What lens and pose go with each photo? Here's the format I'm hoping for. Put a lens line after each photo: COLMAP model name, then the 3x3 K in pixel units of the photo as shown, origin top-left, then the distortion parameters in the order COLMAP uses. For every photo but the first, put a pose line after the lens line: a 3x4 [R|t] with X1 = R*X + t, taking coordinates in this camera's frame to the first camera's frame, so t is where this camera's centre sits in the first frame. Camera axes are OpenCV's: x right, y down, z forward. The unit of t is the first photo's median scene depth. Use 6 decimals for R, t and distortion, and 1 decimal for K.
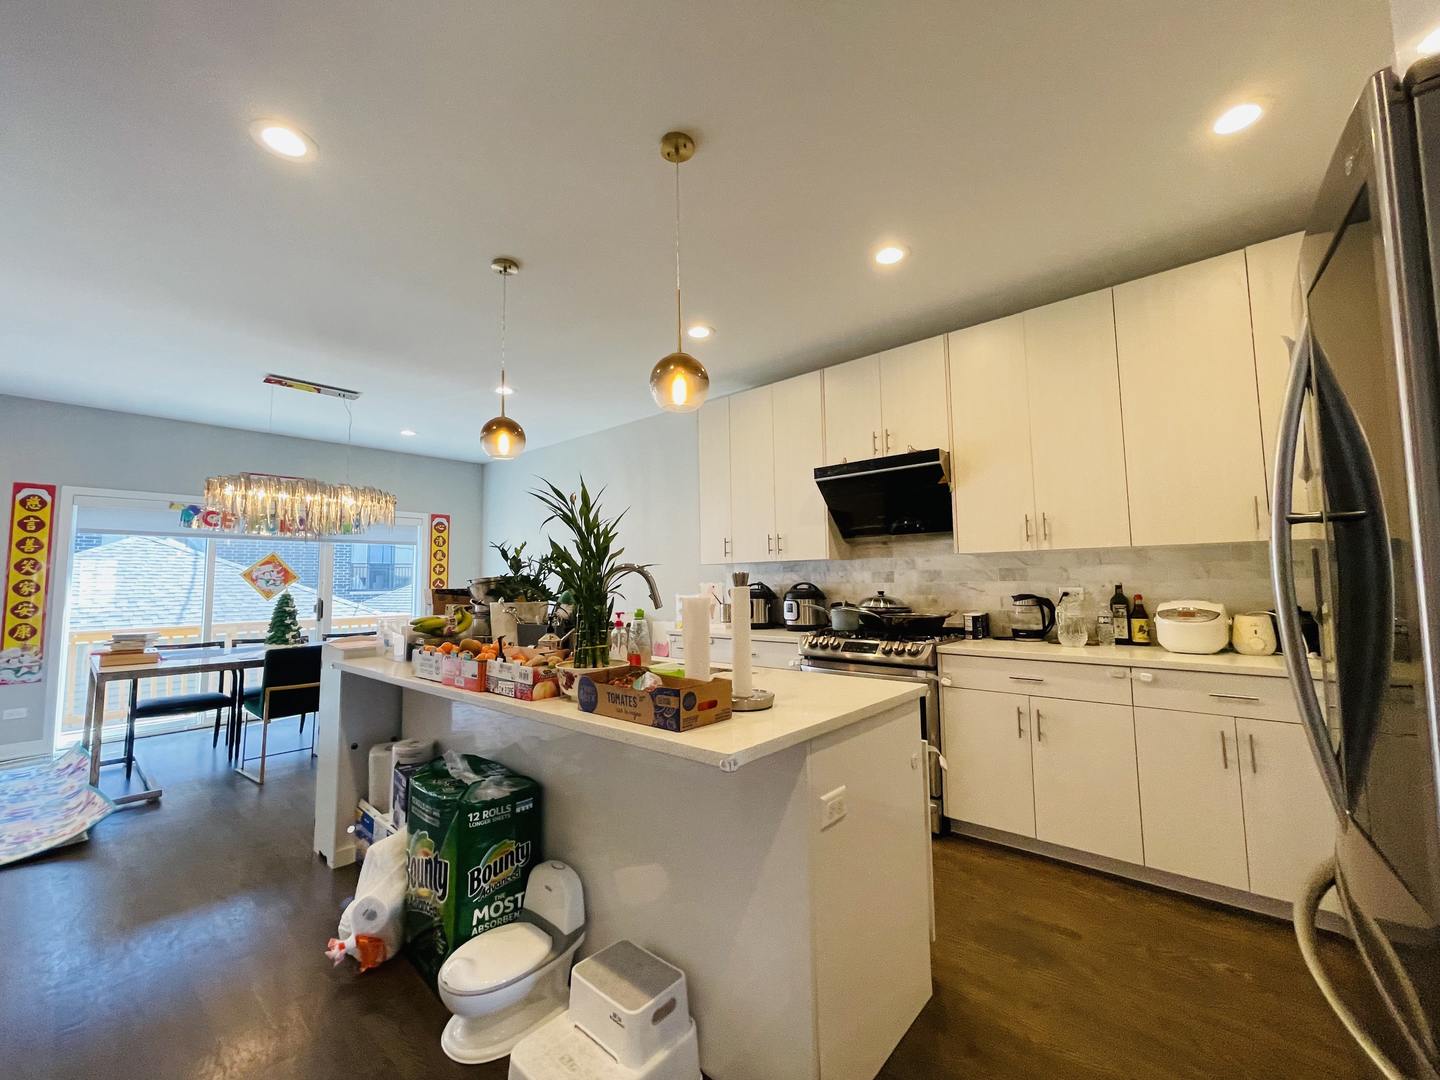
lens RADIAL K [[570.3, 0, 720.0], [0, 570.3, 540.0], [0, 0, 1]] dist [0.000379, 0.000037]
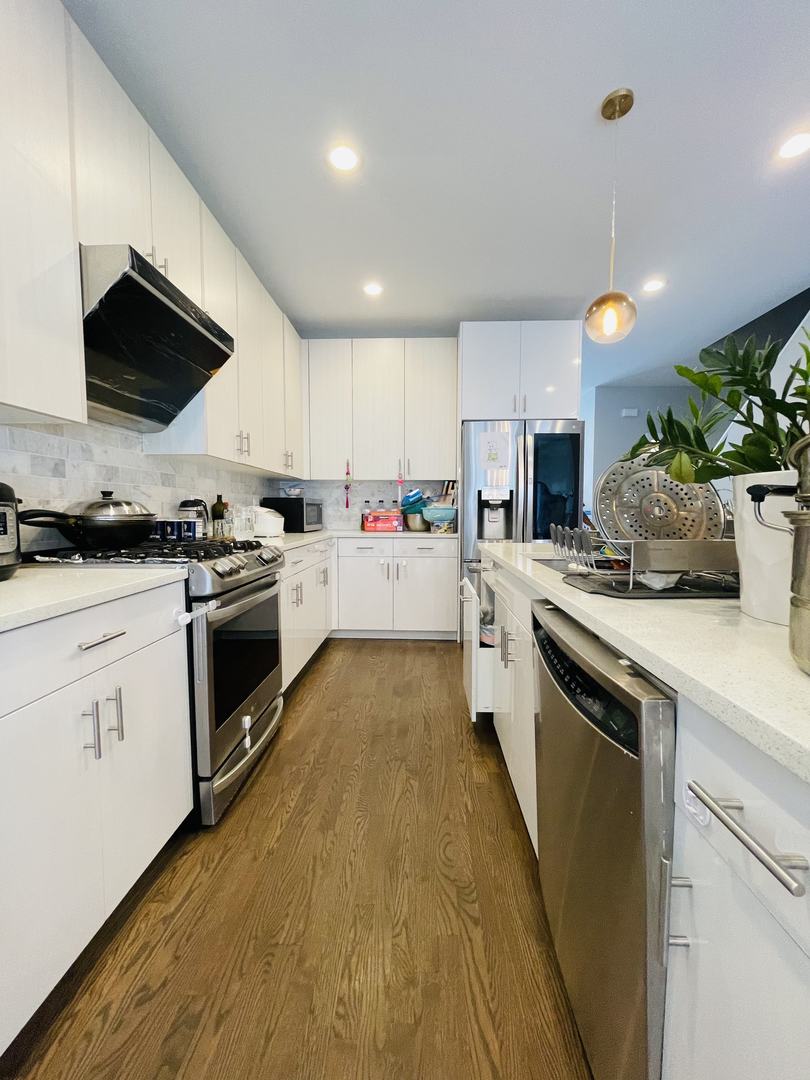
lens RADIAL K [[427.7, 0, 405.0], [0, 427.7, 540.0], [0, 0, 1]] dist [0.000379, 0.000037]
pose [[-0.596414, -0.034853, 0.801920, -0.318628], [-0.038726, 0.999143, 0.014623, 0.133331], [-0.801742, -0.022334, -0.597252, 1.087931]]
